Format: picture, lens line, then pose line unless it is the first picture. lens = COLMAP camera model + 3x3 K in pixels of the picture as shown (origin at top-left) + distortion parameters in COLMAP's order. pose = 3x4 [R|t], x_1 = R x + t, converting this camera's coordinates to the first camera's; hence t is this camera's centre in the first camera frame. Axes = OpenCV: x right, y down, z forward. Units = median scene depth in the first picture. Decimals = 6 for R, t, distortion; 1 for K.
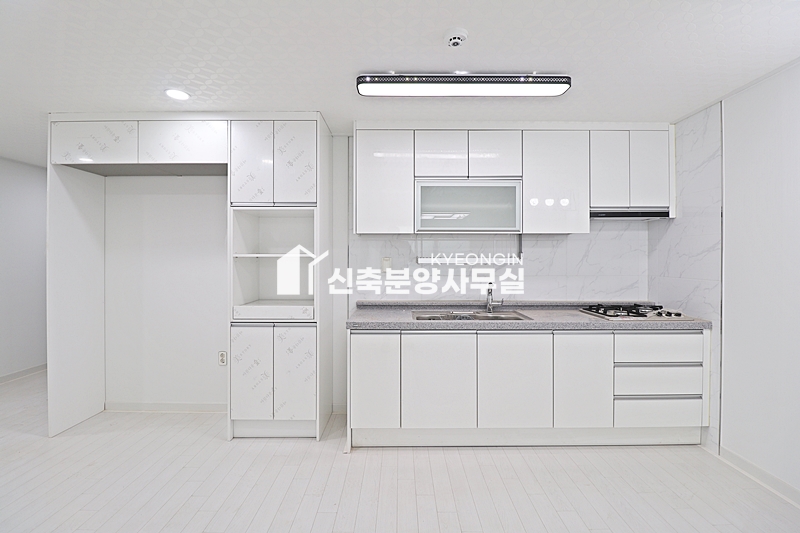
lens RADIAL K [[390.9, 0, 389.2], [0, 390.9, 255.1], [0, 0, 1]] dist [-0.012702, -0.000564]
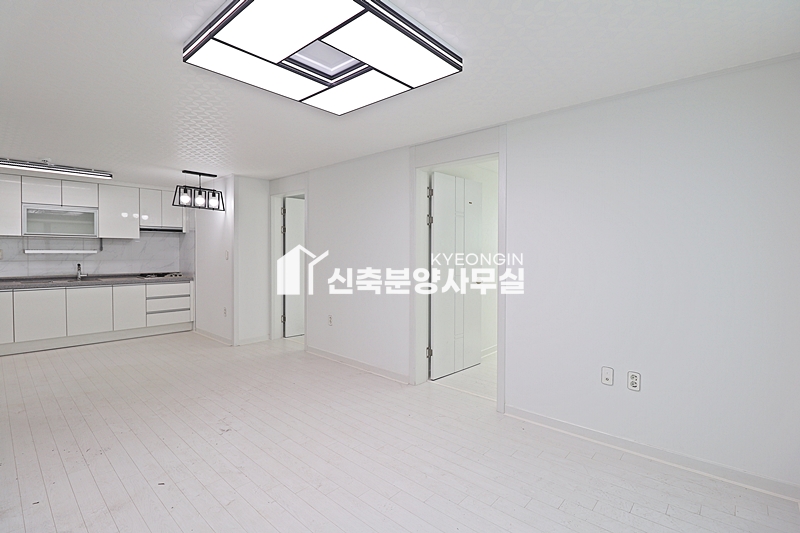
lens RADIAL K [[372.4, 0, 395.2], [0, 372.4, 263.1], [0, 0, 1]] dist [-0.001588, -0.012153]
pose [[0.668497, -0.017586, 0.743507, -0.041537], [-0.013591, 0.999265, 0.035855, -0.015838], [-0.743591, -0.034074, 0.667766, -1.318962]]
